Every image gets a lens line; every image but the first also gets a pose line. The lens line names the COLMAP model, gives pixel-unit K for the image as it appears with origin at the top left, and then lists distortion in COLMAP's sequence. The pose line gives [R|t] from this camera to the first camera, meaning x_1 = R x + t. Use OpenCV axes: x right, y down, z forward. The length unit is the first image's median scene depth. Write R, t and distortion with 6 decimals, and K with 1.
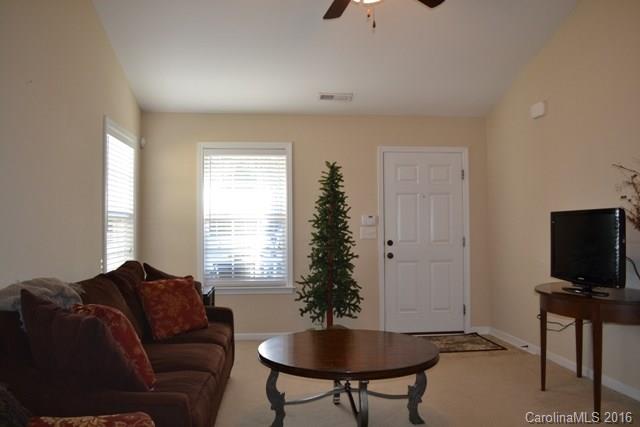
lens RADIAL K [[507.3, 0, 320.1], [0, 507.3, 215.5], [0, 0, 1]] dist [-0.092763, -0.002540]
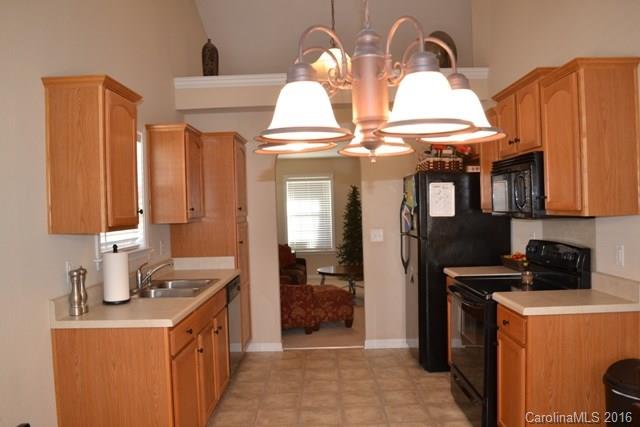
lens RADIAL K [[507.3, 0, 320.1], [0, 507.3, 214.8], [0, 0, 1]] dist [-0.092763, -0.002540]
pose [[0.993487, -0.018655, -0.112405, 0.111727], [0.020815, 0.999620, 0.018075, -0.030386], [0.112025, -0.020297, 0.993498, -0.934780]]
